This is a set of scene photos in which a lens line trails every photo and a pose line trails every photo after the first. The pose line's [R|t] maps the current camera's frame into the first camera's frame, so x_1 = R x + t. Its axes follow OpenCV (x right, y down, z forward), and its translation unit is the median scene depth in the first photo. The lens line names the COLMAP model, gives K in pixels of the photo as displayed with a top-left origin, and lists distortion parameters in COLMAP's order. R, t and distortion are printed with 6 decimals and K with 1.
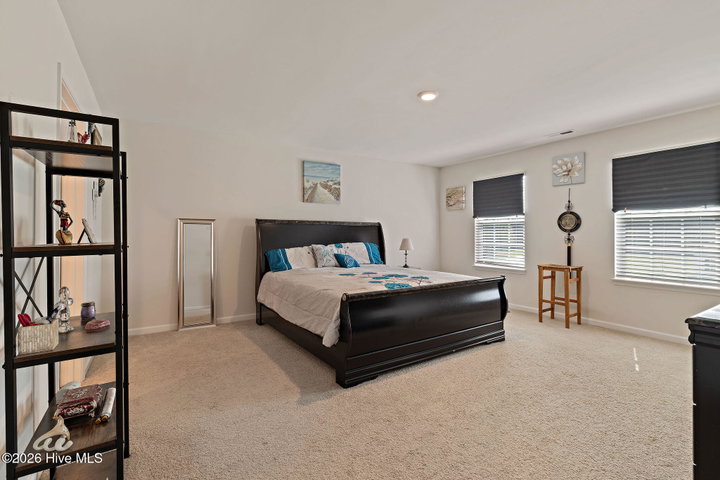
lens RADIAL K [[323.4, 0, 360.0], [0, 323.4, 240.0], [0, 0, 1]] dist [-0.000331, -0.000007]
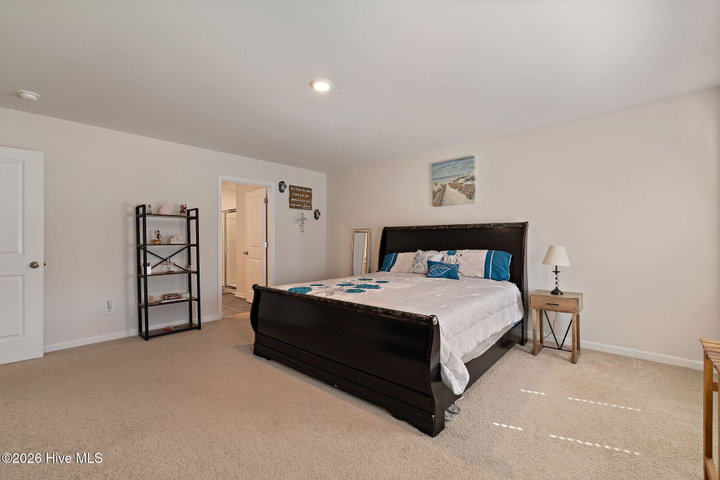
lens RADIAL K [[310.3, 0, 361.0], [0, 310.3, 237.8], [0, 0, 1]] dist [-0.000332, 0.000404]
pose [[0.256483, -0.004153, -0.966540, 0.666100], [-0.007231, 0.999955, -0.006215, -0.015228], [0.966522, 0.008584, 0.256441, 0.539732]]
